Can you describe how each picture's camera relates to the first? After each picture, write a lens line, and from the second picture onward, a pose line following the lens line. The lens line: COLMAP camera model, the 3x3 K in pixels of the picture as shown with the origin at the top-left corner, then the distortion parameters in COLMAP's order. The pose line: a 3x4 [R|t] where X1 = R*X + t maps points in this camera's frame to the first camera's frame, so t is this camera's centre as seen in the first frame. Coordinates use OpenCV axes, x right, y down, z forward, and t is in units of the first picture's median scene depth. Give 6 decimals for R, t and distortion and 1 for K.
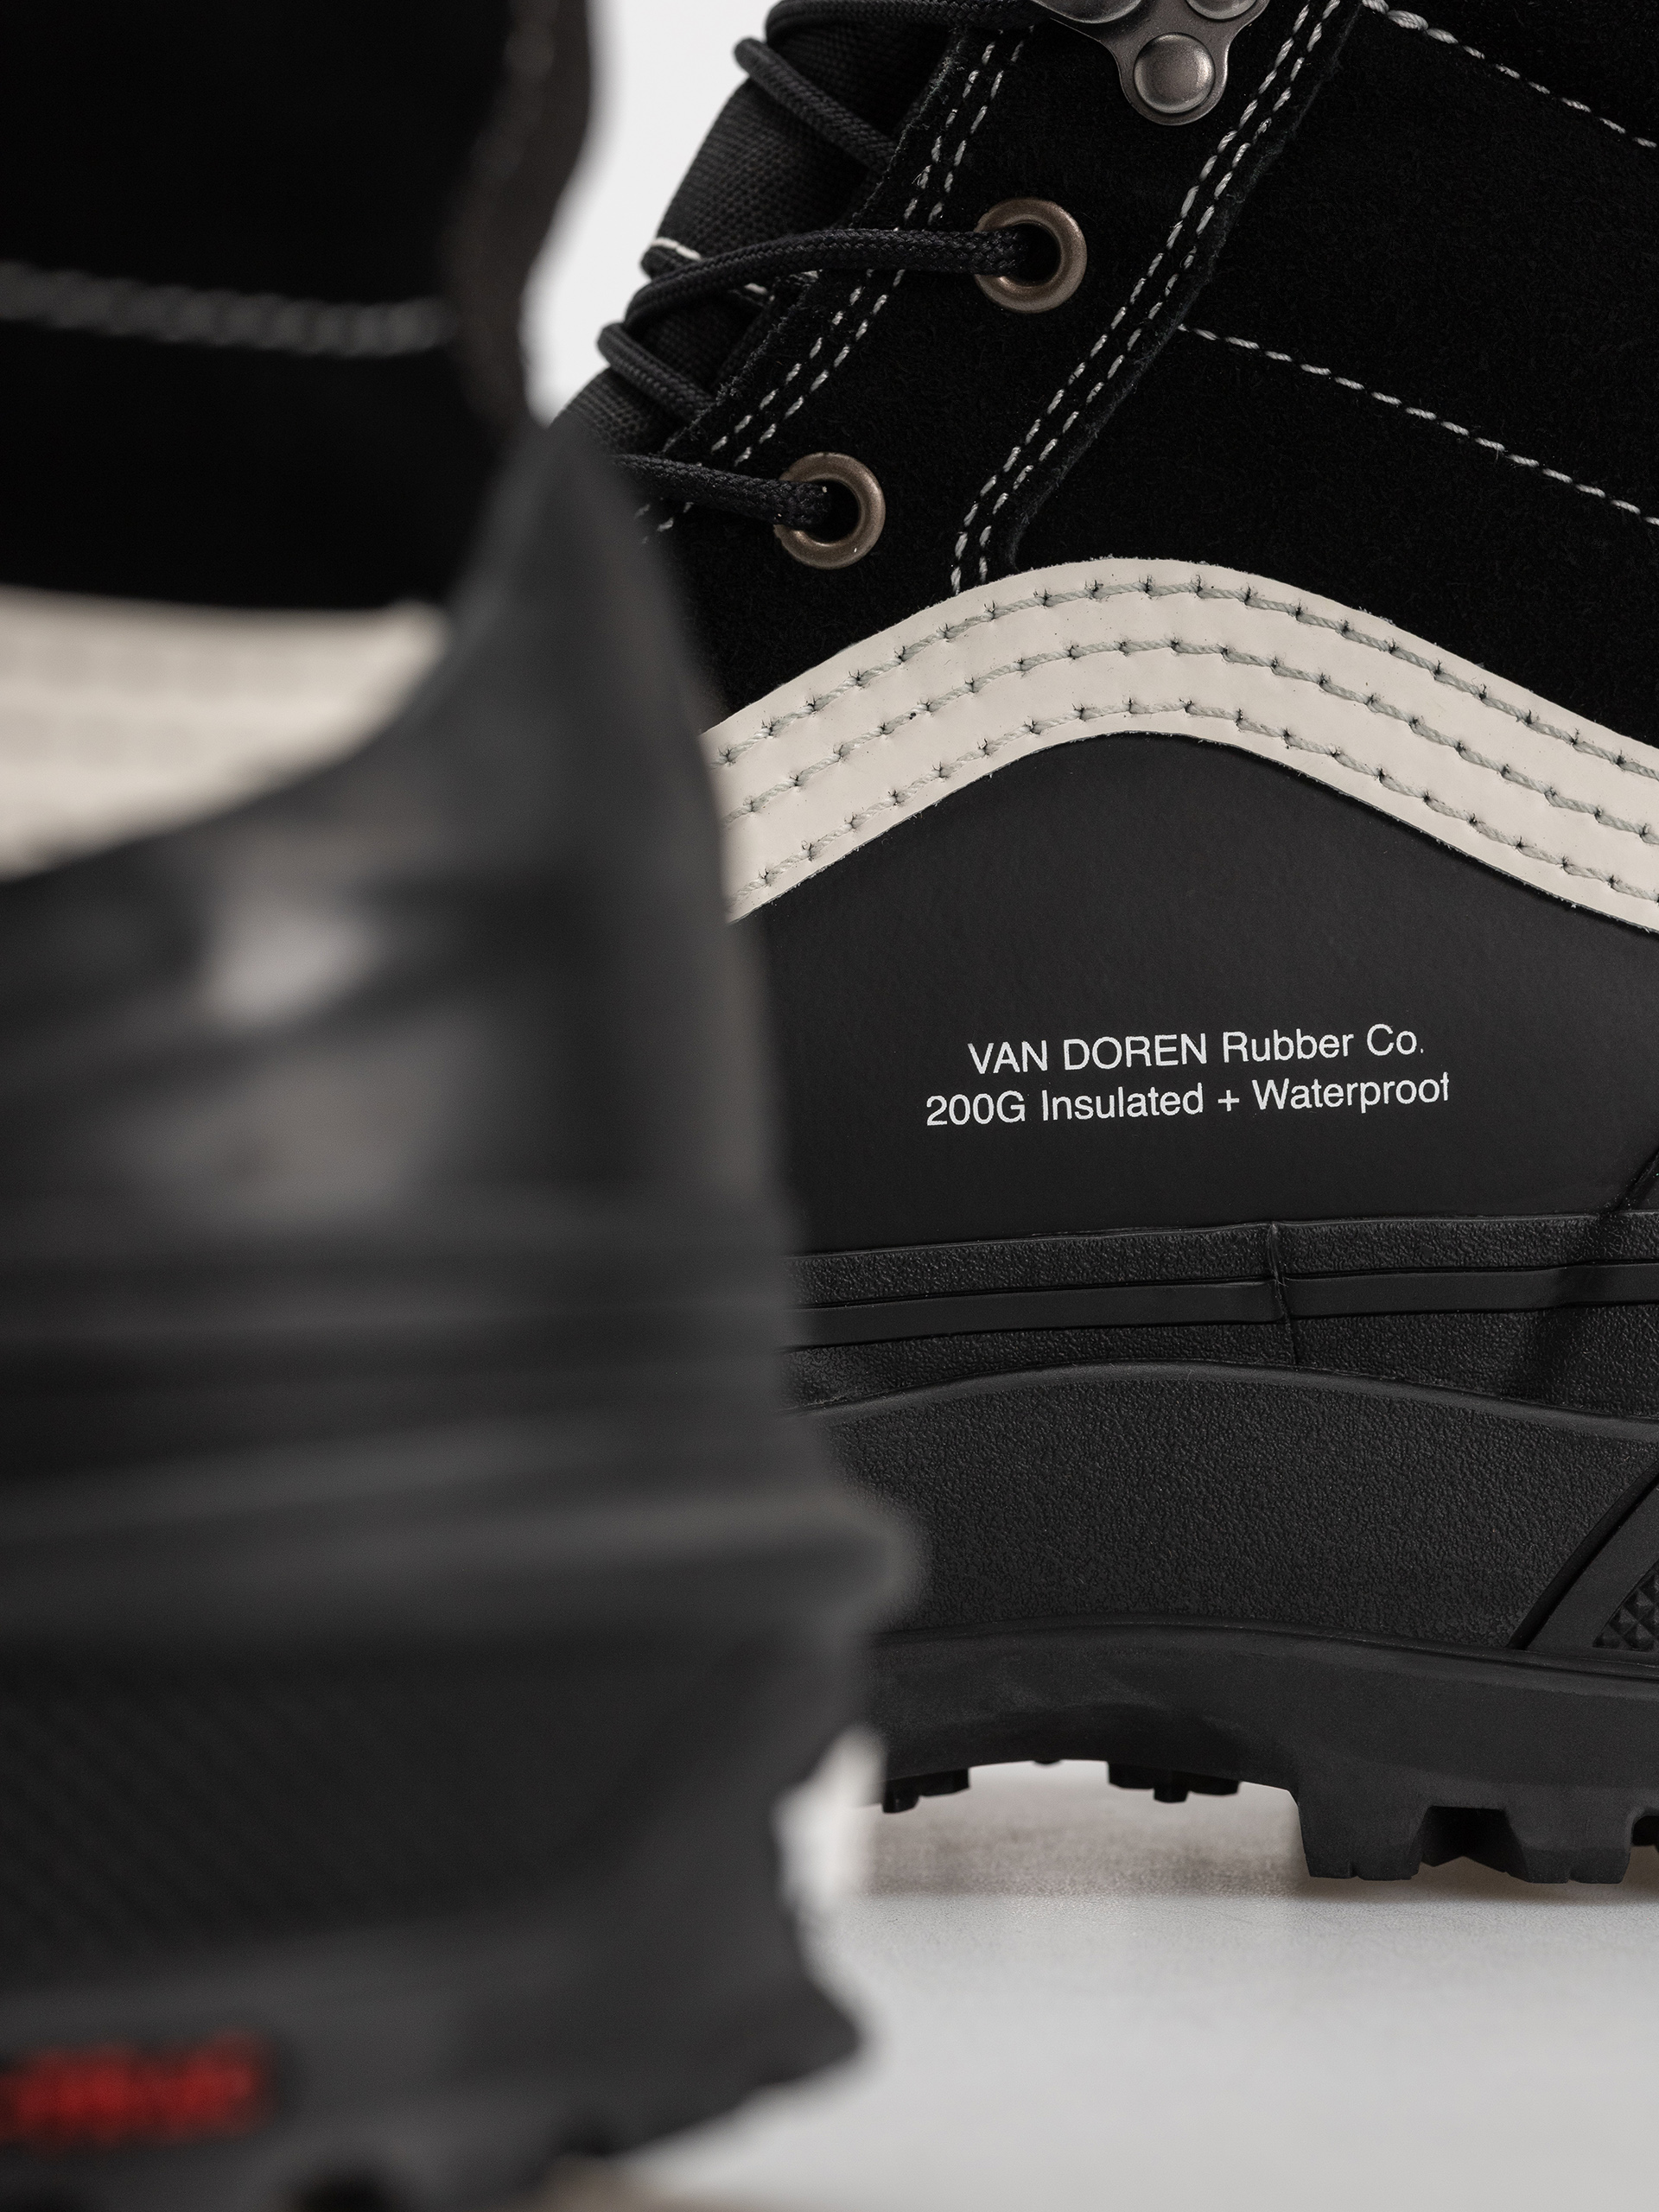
lens RADIAL K [[5228.4, 0, 823.0], [0, 5228.4, 1106.4], [0, 0, 1]] dist [-0.001054, 0.000000]
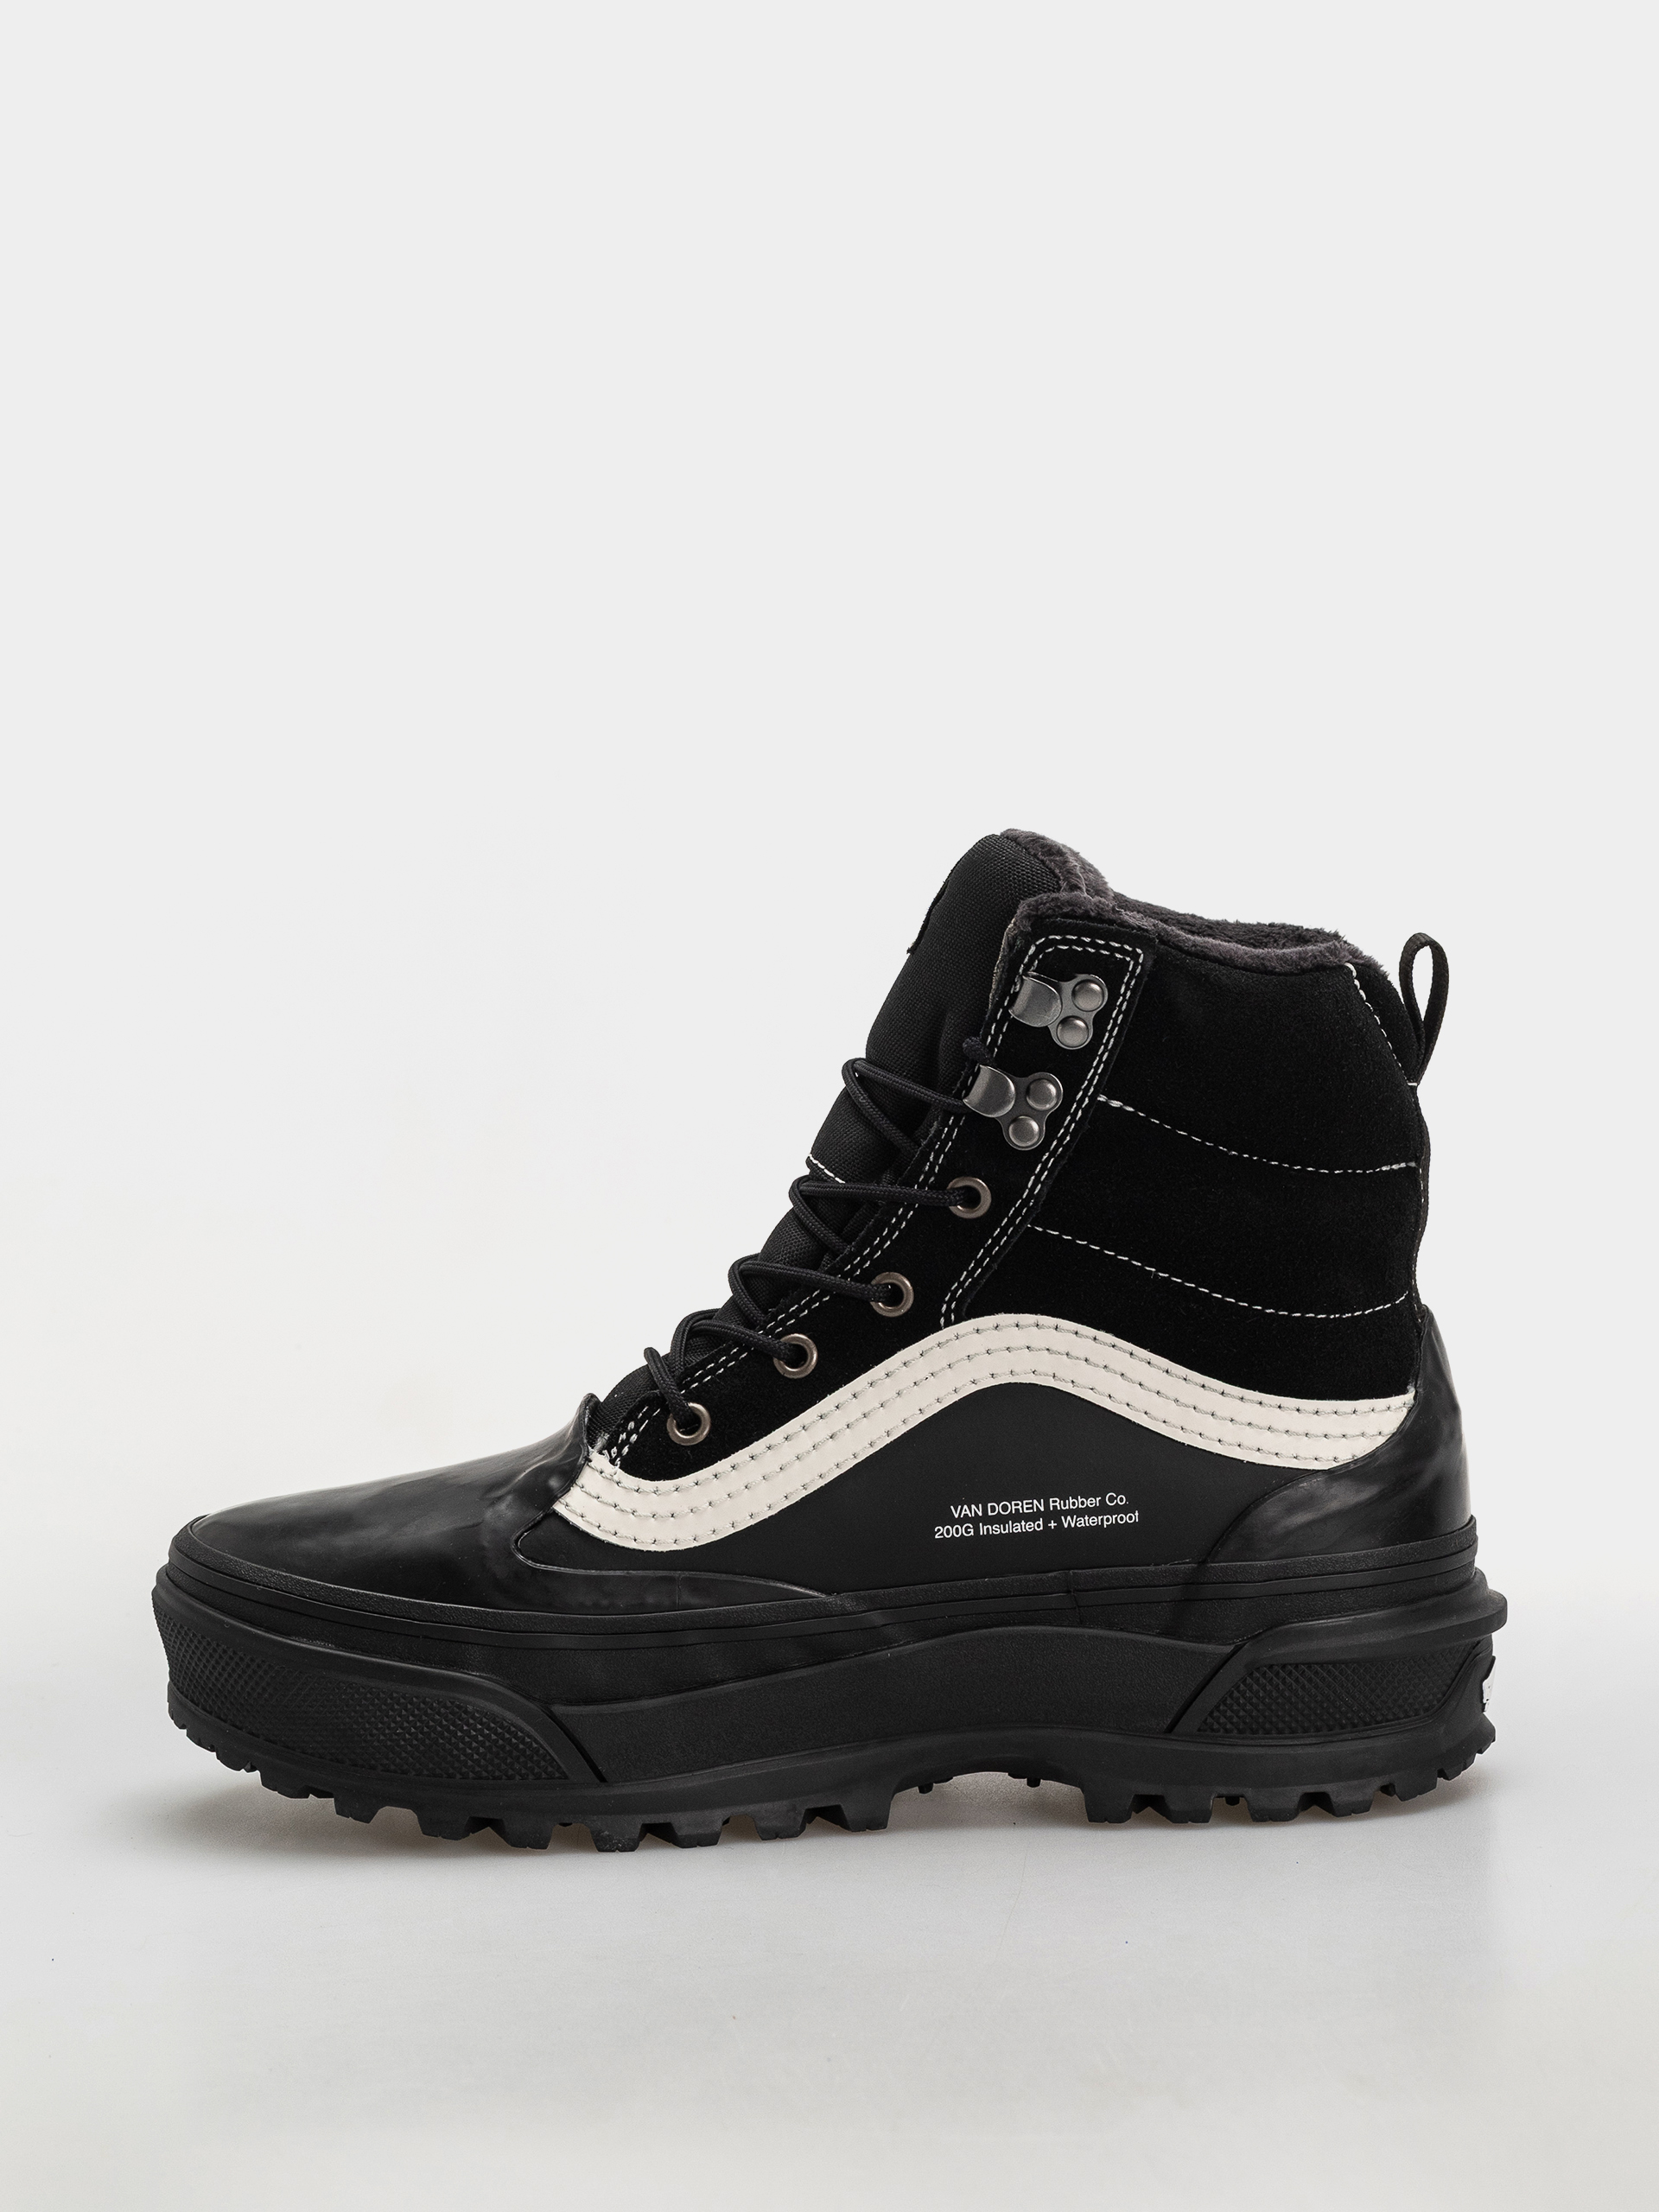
lens RADIAL K [[5228.4, 0, 832.7], [0, 5228.4, 1109.3], [0, 0, 1]] dist [-0.001054, 0.000000]
pose [[0.999029, -0.023304, 0.037386, -0.121136], [0.020420, 0.996919, 0.075739, -0.400295], [-0.039036, -0.074902, 0.996427, -1.534970]]
